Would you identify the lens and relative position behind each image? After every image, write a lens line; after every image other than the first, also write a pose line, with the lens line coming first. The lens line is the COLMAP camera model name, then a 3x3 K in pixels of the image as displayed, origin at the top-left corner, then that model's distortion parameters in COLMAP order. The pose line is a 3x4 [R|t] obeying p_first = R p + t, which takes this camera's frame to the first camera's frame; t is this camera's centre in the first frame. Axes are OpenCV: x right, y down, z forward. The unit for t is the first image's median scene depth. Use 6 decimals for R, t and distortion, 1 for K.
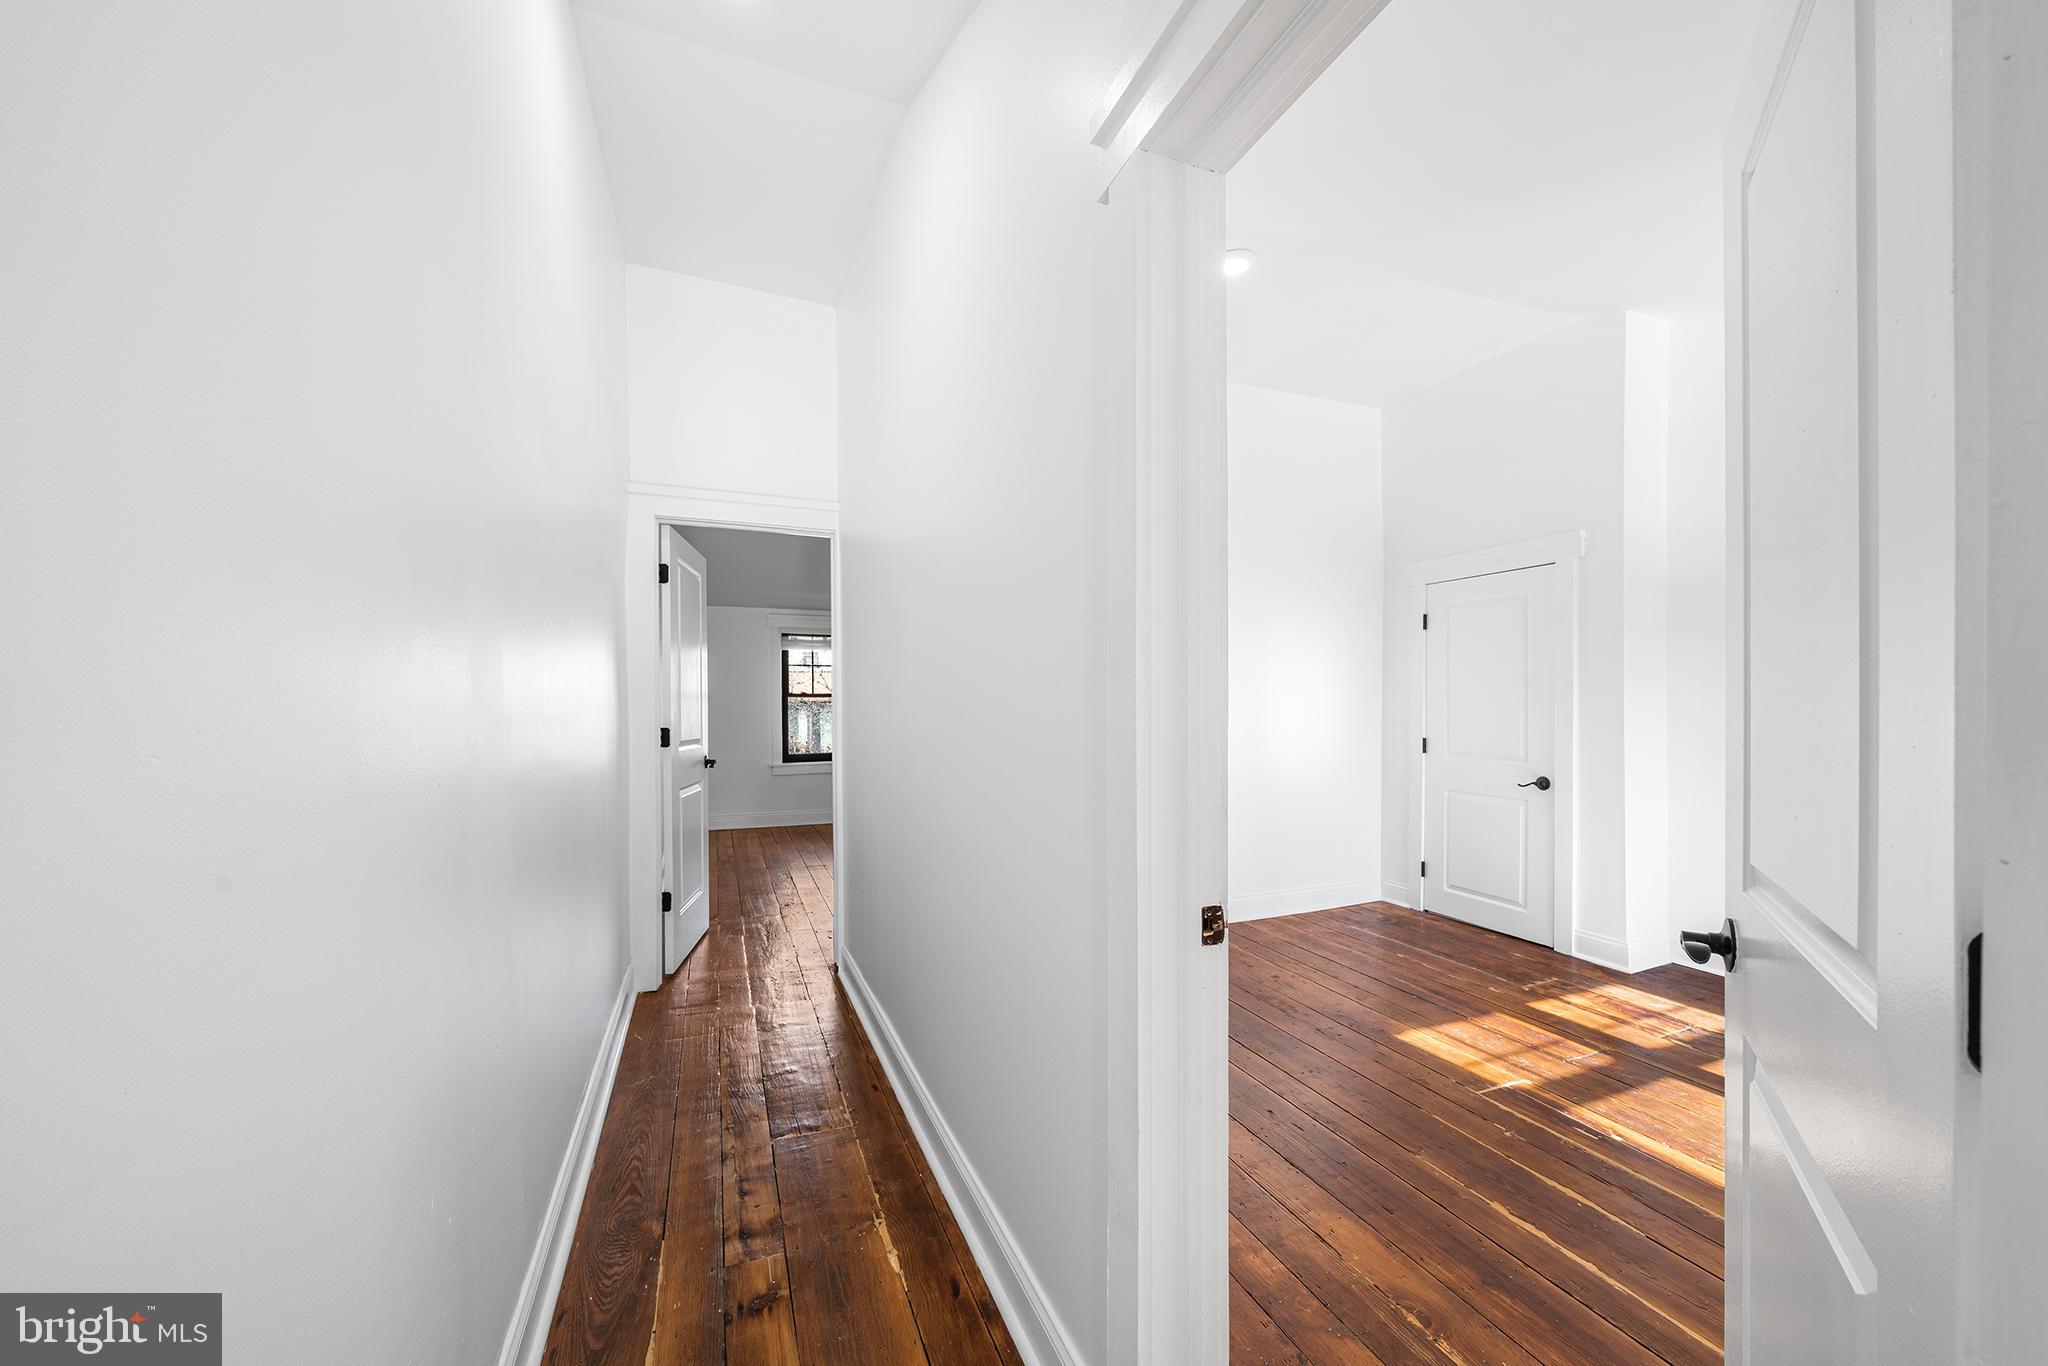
lens RADIAL K [[752.6, 0, 1024.6], [0, 752.6, 691.5], [0, 0, 1]] dist [-0.013064, 0.001045]
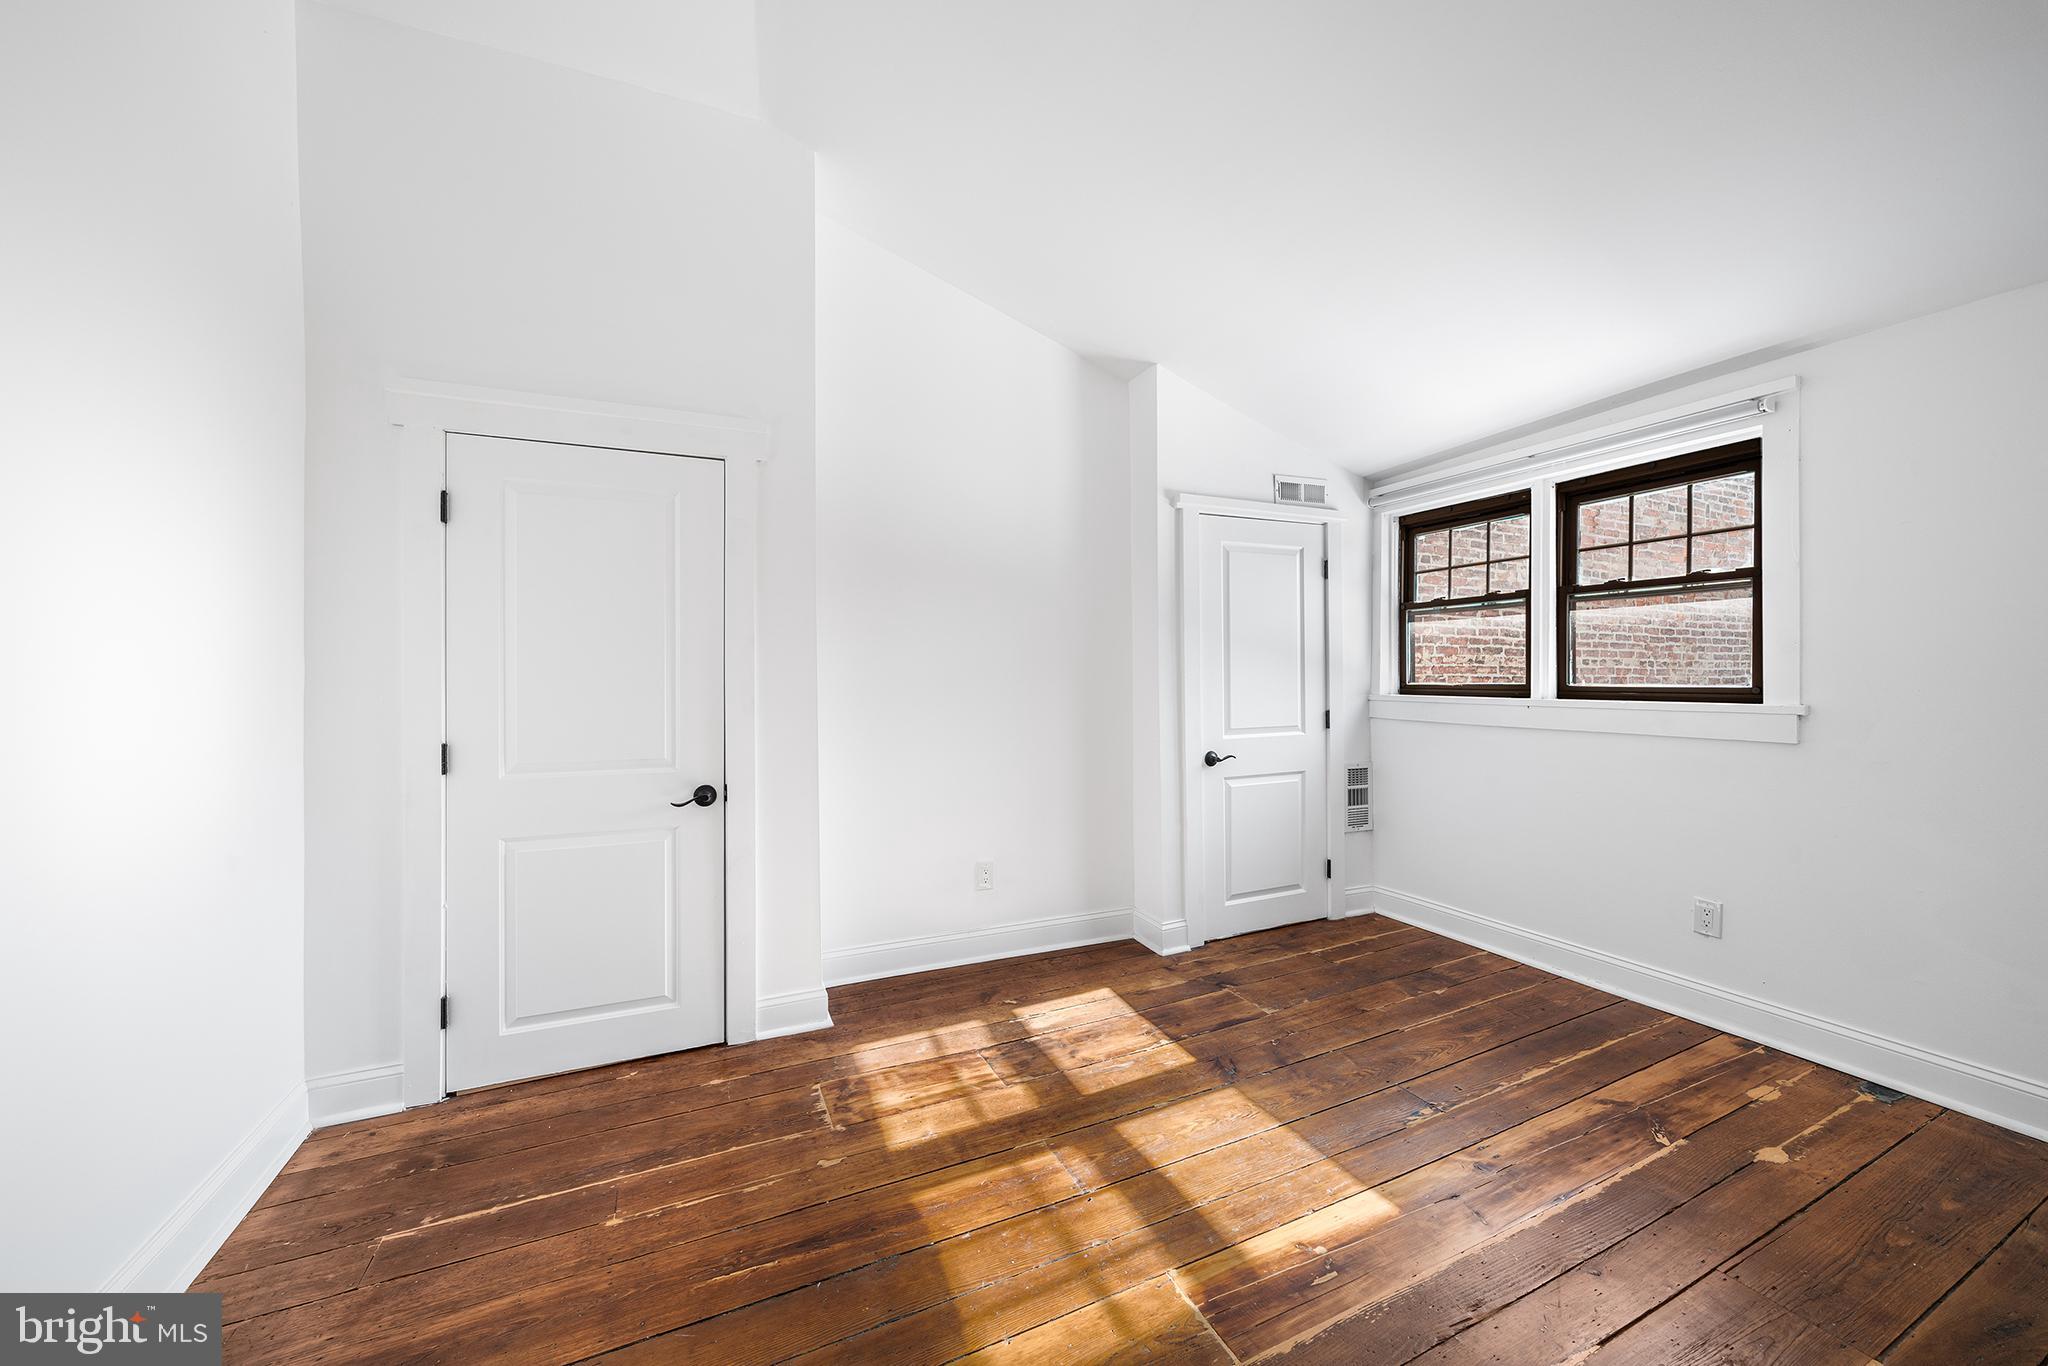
lens RADIAL K [[752.6, 0, 1023.2], [0, 752.6, 676.9], [0, 0, 1]] dist [-0.013064, 0.001045]
pose [[-0.030532, -0.003651, 0.999527, 0.049570], [0.002596, 0.999990, 0.003732, 0.023306], [-0.999530, 0.002708, -0.030523, 0.873160]]
